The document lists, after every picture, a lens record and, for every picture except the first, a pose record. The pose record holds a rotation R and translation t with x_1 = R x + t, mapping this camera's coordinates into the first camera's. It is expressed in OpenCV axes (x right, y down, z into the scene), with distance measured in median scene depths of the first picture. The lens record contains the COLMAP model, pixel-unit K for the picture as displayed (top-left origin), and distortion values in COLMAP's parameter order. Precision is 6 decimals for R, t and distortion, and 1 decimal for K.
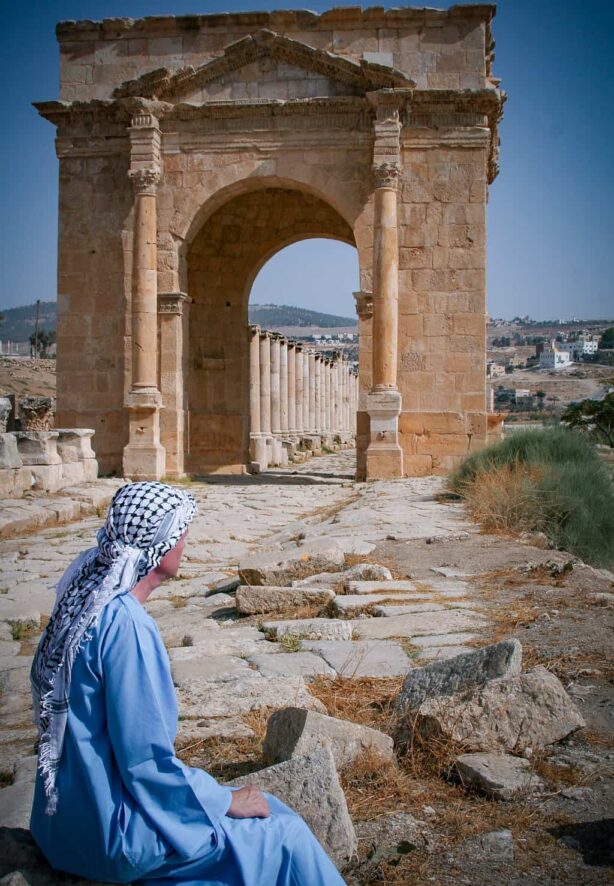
lens RADIAL K [[1103.5, 0, 306.0], [0, 1103.5, 444.0], [0, 0, 1]] dist [-0.087598, 0.000000]
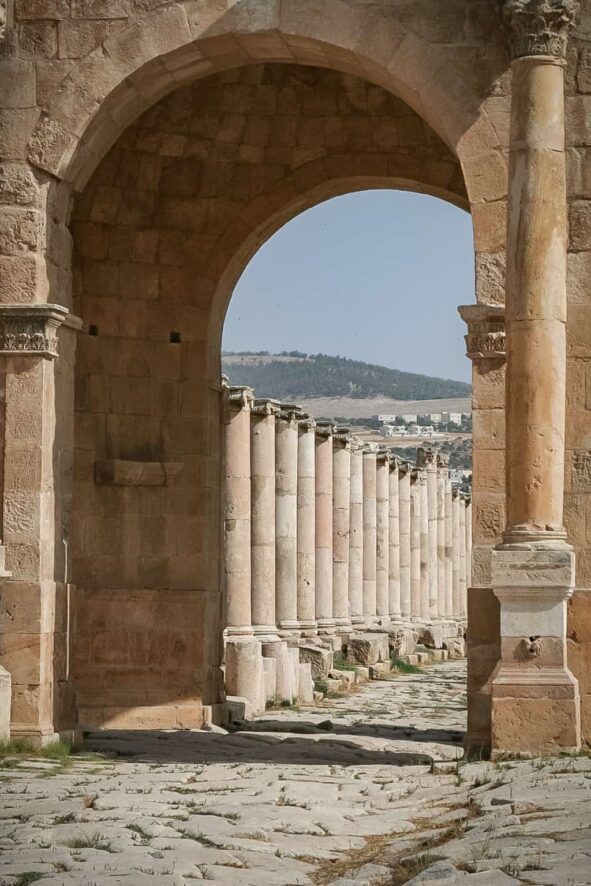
lens RADIAL K [[2255.7, 0, 295.4], [0, 2255.7, 442.7], [0, 0, 1]] dist [0.155860, 0.000000]
pose [[0.999511, 0.004261, -0.030978, 0.006584], [-0.006922, 0.996243, -0.086330, -0.009585], [0.030494, 0.086503, 0.995785, 0.131640]]
